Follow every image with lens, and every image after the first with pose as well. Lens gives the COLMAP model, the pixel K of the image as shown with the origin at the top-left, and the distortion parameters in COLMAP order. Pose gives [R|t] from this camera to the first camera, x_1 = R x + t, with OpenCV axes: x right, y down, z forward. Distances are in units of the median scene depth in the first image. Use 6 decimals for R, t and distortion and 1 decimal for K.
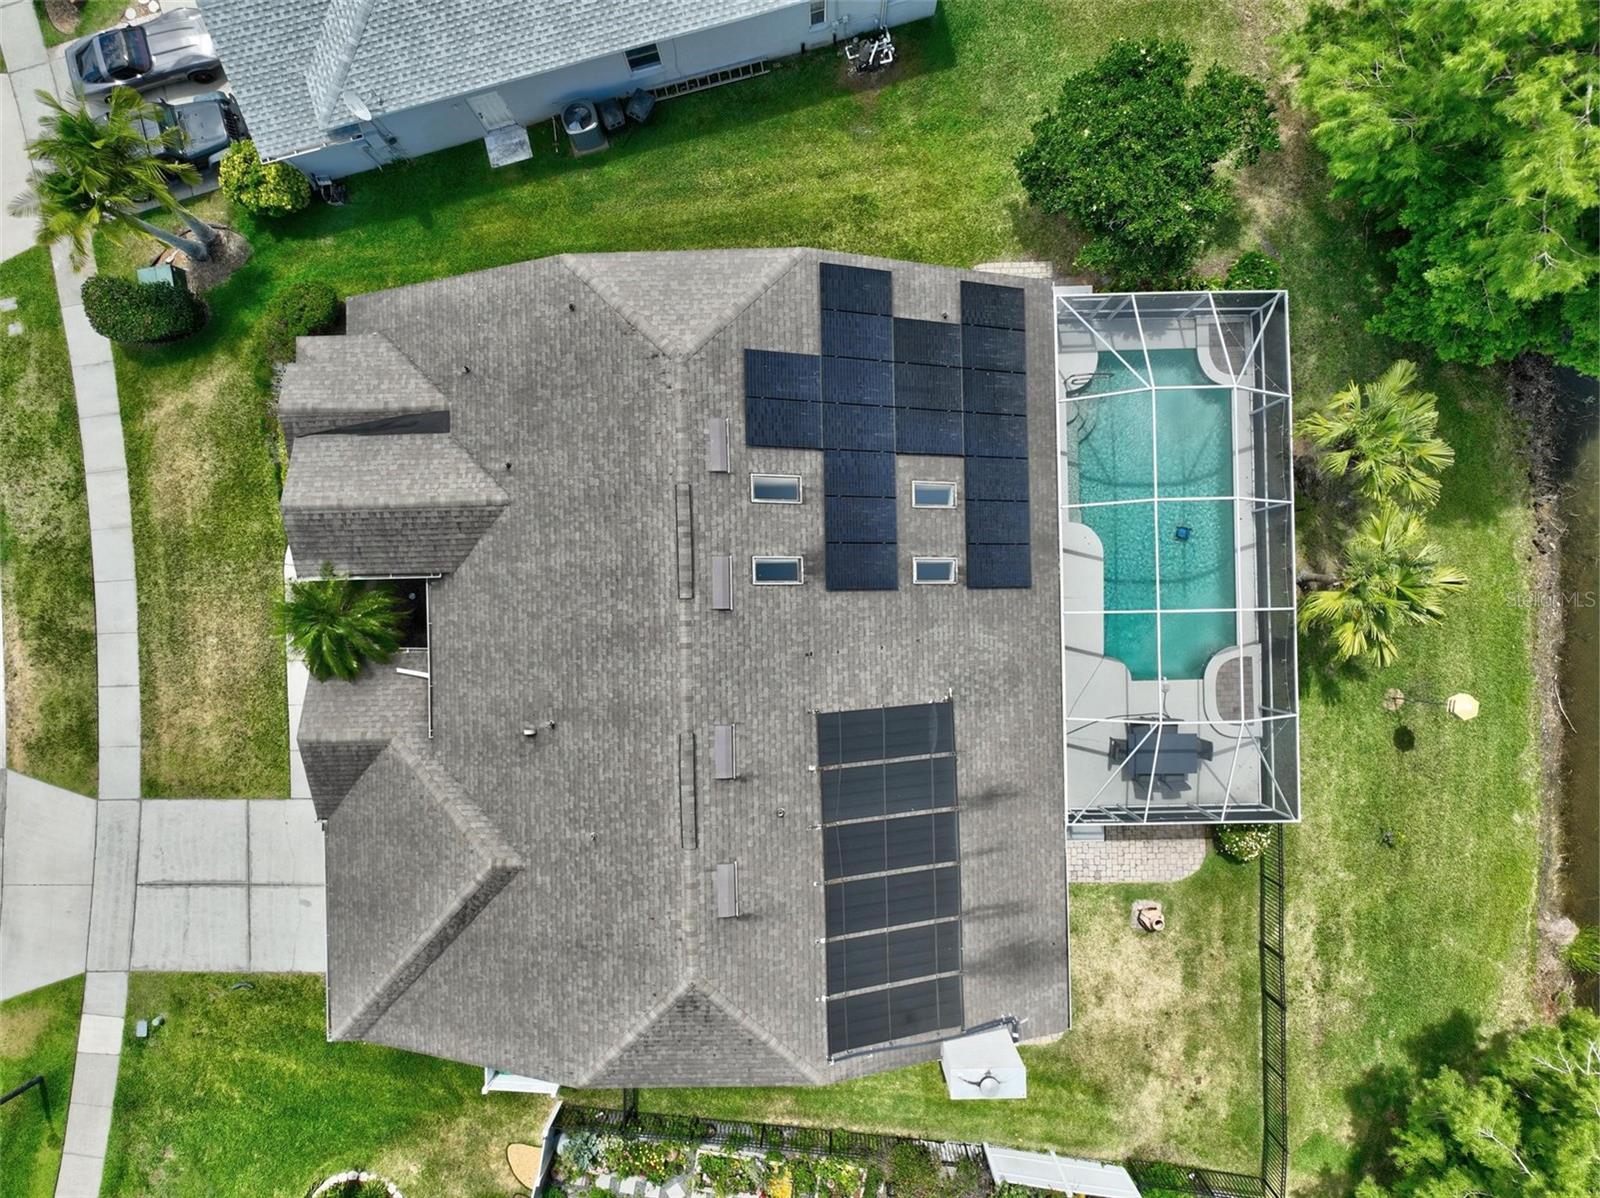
lens RADIAL K [[1131.8, 0, 801.0], [0, 1131.8, 598.8], [0, 0, 1]] dist [-0.000095, 0.014391]
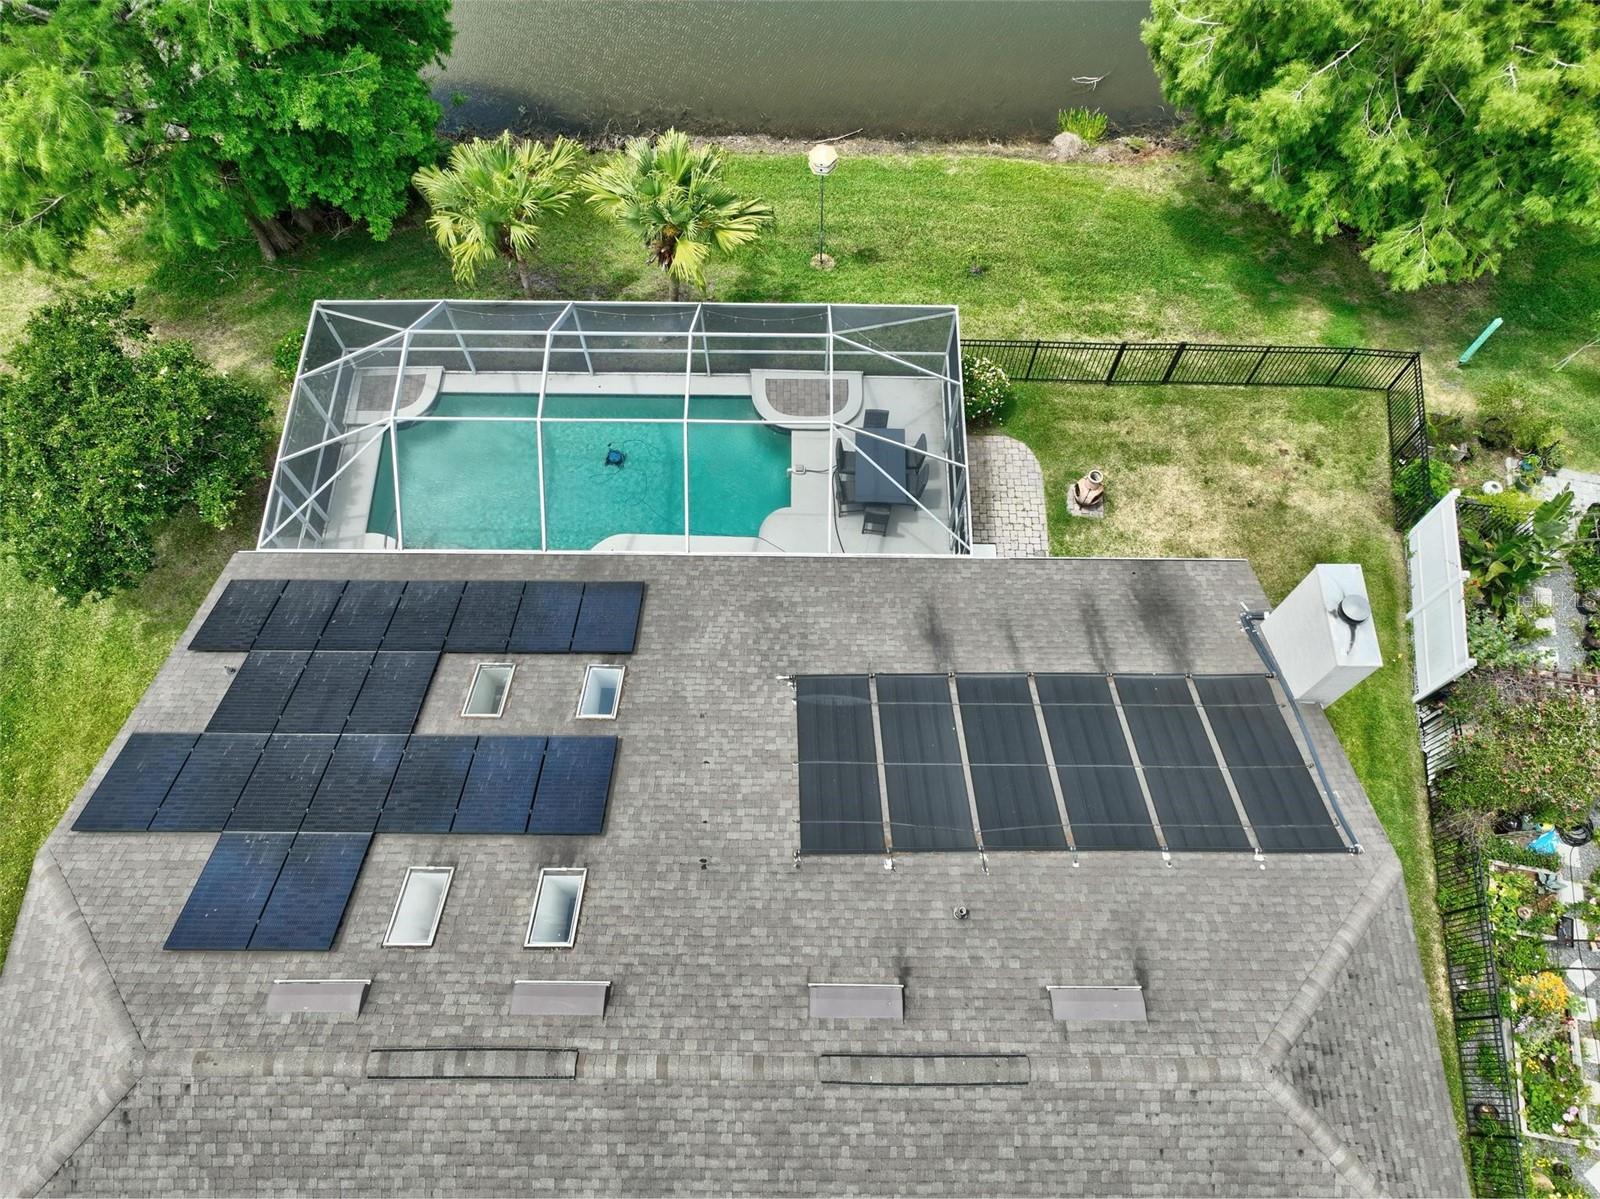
lens RADIAL K [[1131.8, 0, 799.6], [0, 1131.8, 600.6], [0, 0, 1]] dist [-0.000095, 0.014391]
pose [[0.027092, -0.905024, 0.424496, -0.115288], [0.999467, 0.032257, 0.004984, 0.087915], [-0.018204, 0.424135, 0.905416, 0.359045]]
